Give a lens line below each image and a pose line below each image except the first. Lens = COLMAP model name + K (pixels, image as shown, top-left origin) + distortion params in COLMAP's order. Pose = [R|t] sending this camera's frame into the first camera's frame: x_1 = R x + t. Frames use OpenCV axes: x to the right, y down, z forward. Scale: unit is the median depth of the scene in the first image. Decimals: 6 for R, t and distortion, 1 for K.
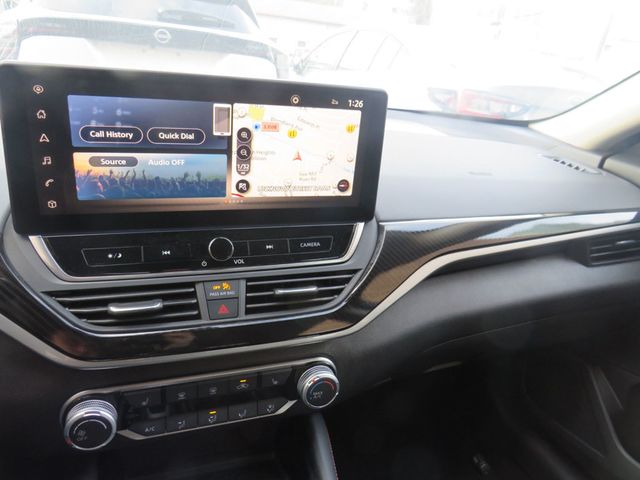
lens RADIAL K [[445.4, 0, 320.0], [0, 445.4, 240.0], [0, 0, 1]] dist [-0.000683, -0.001752]
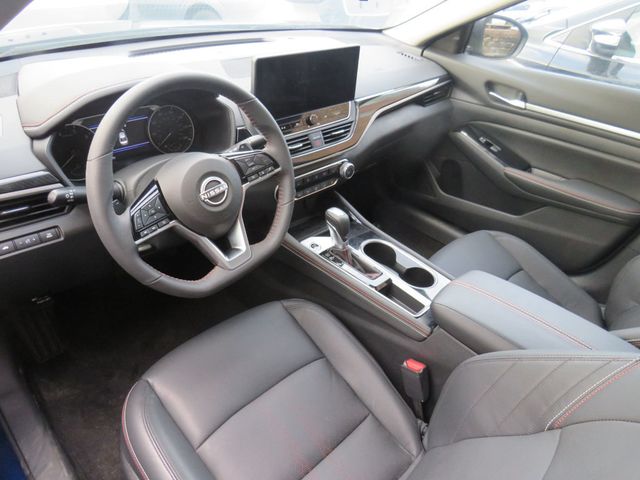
lens RADIAL K [[445.4, 0, 320.0], [0, 445.4, 240.0], [0, 0, 1]] dist [-0.000683, -0.001752]
pose [[0.906860, -0.256563, 0.334337, -0.833321], [0.160334, 0.943717, 0.289295, -0.041992], [-0.389742, -0.208744, 0.896954, -0.988071]]
